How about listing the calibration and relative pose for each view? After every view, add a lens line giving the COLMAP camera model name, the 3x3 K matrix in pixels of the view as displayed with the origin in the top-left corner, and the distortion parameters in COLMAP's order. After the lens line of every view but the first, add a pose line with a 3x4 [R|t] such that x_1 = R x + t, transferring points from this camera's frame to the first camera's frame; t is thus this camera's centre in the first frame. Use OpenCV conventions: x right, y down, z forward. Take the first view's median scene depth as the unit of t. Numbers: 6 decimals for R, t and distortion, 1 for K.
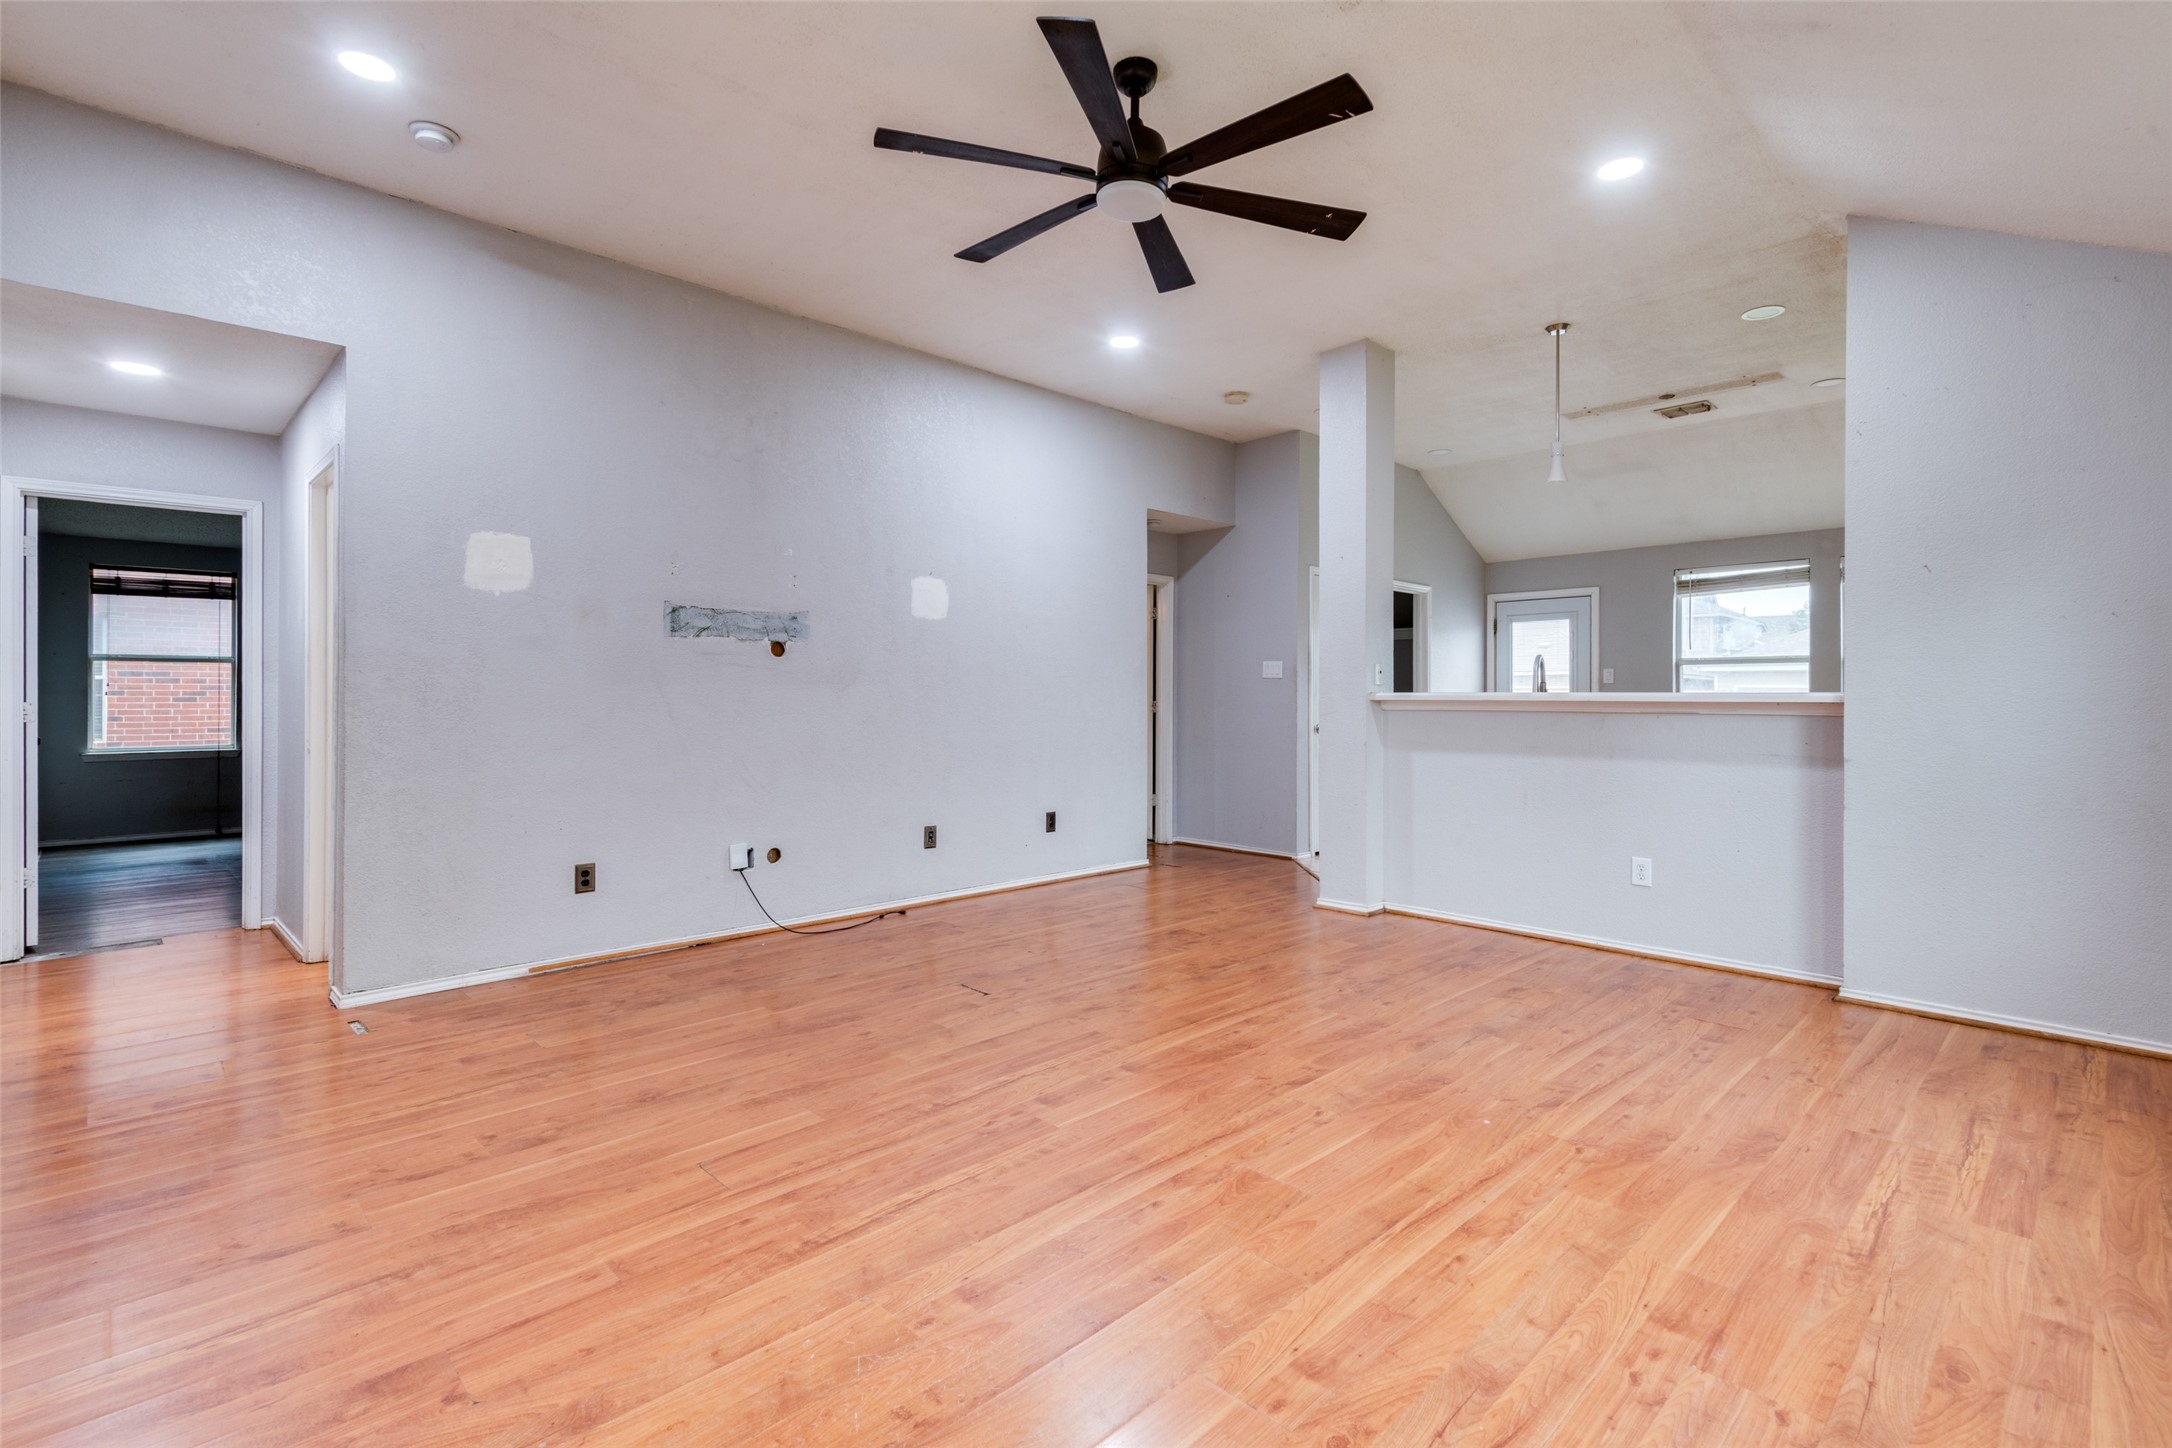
lens RADIAL K [[993.8, 0, 1100.2], [0, 993.8, 696.5], [0, 0, 1]] dist [0.030136, -0.009781]
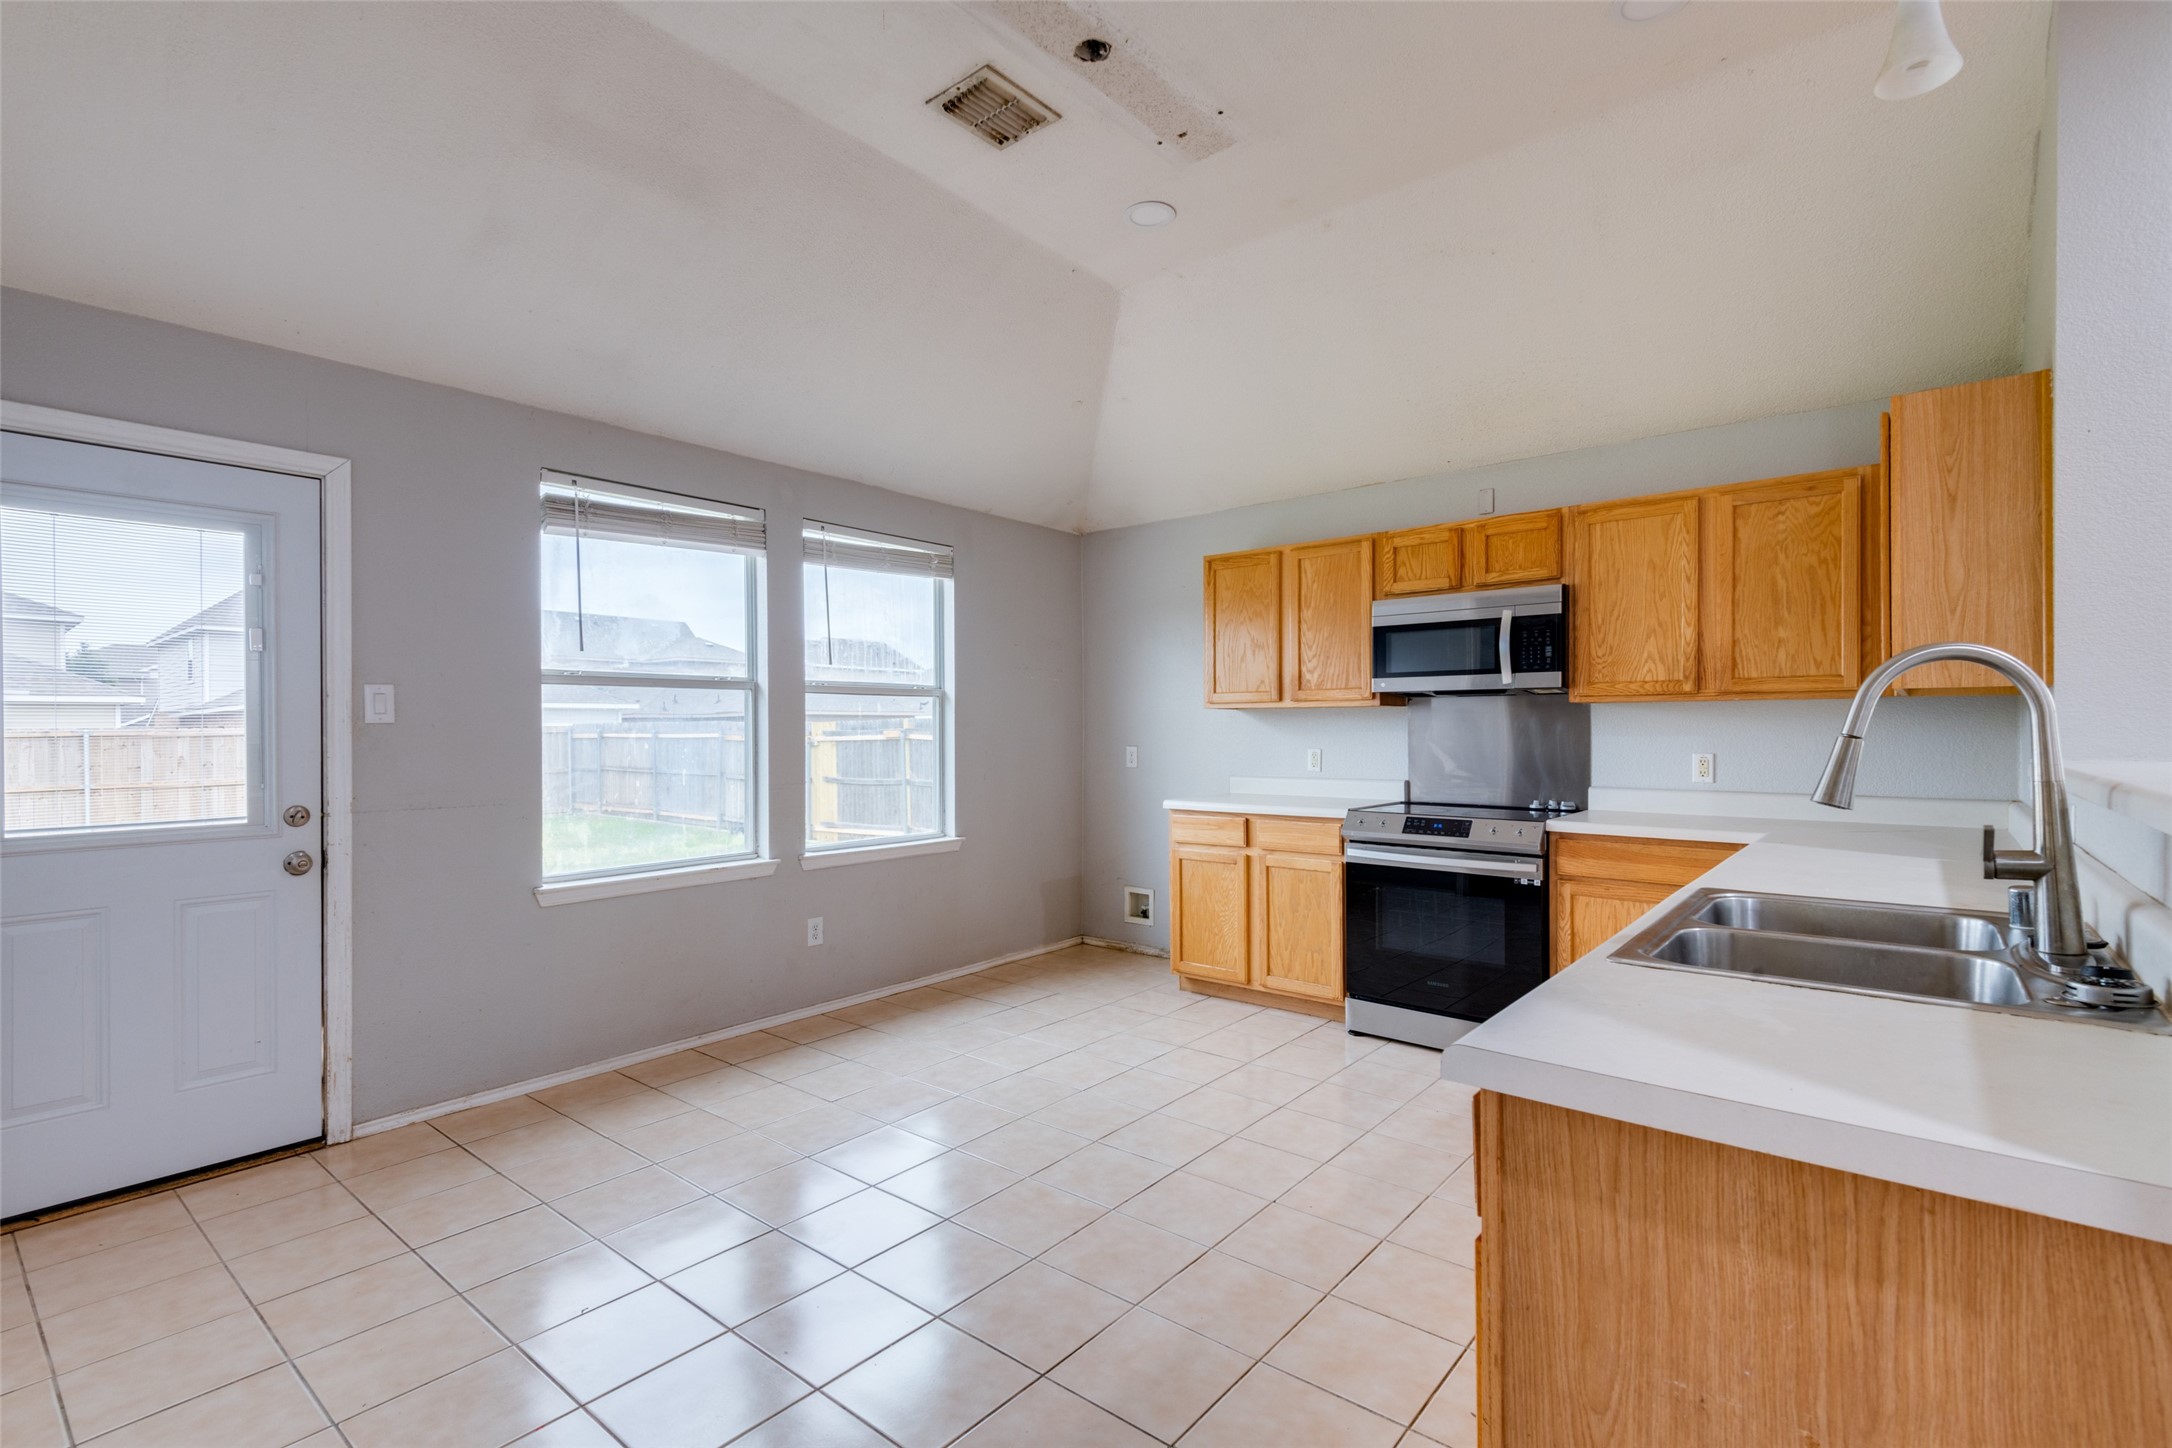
lens RADIAL K [[993.8, 0, 1077.8], [0, 993.8, 727.1], [0, 0, 1]] dist [0.030136, -0.009781]
pose [[-0.091307, 0.000120, 0.995823, 0.252338], [0.002360, 0.999997, 0.000096, -0.026239], [-0.995820, 0.002359, -0.091307, 1.839132]]
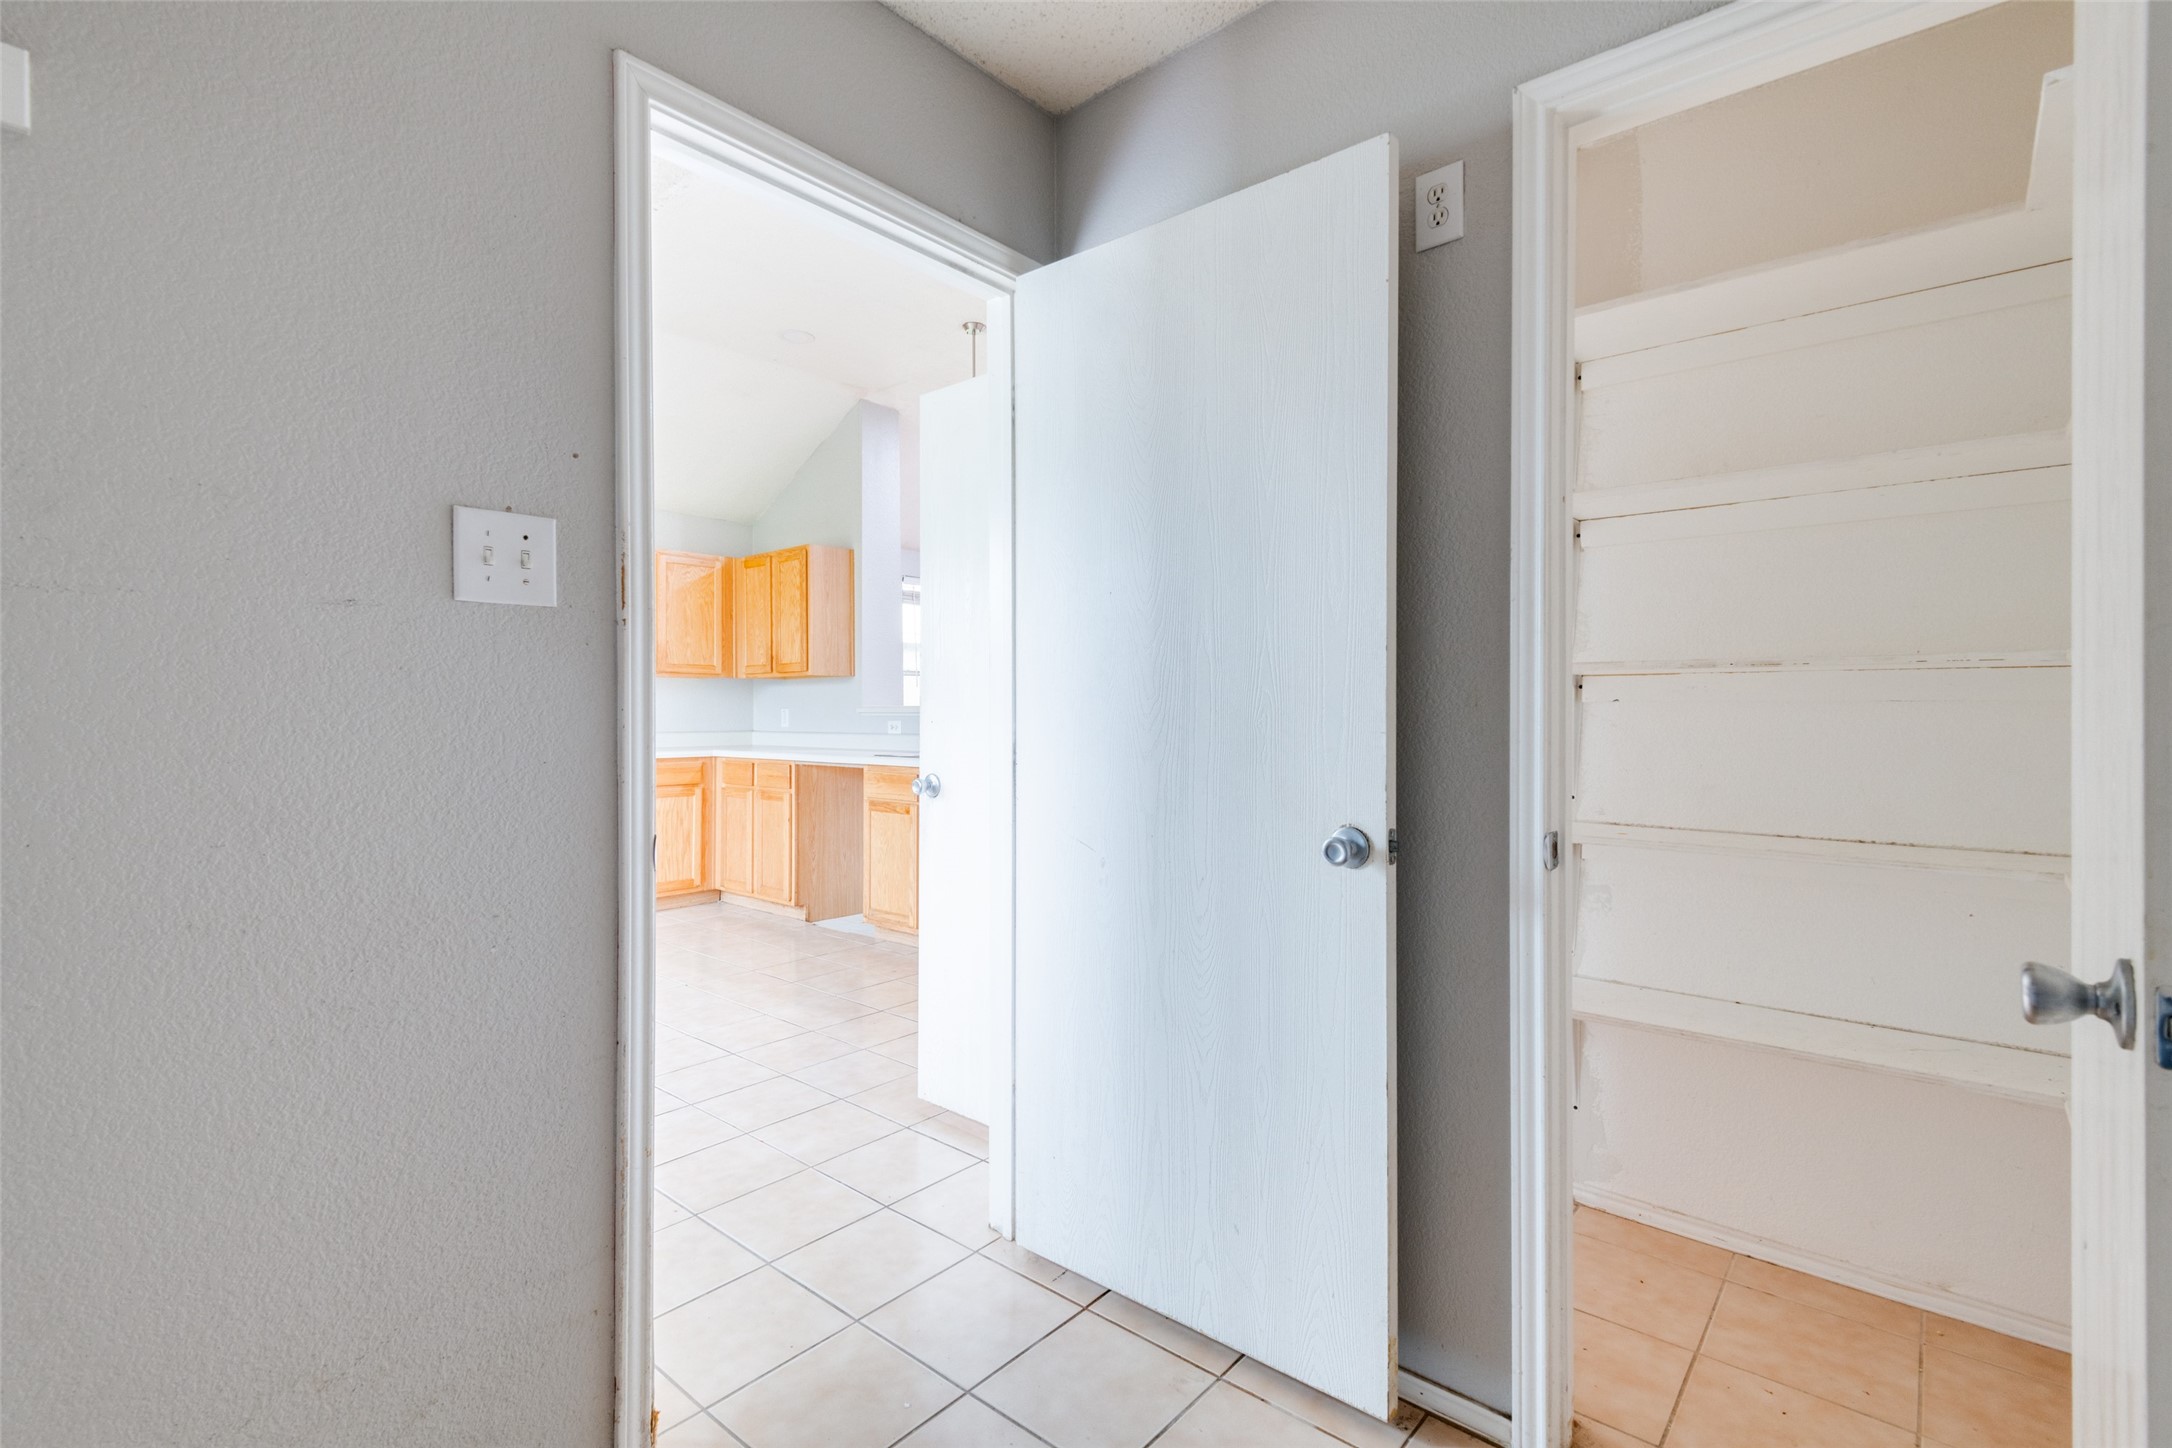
lens RADIAL K [[993.8, 0, 1088.1], [0, 993.8, 709.6], [0, 0, 1]] dist [0.030136, -0.009781]
pose [[-0.996940, -0.004526, -0.078034, 0.605312], [-0.004164, 0.999980, -0.004813, 0.008871], [0.078054, -0.004473, -0.996939, 2.826273]]
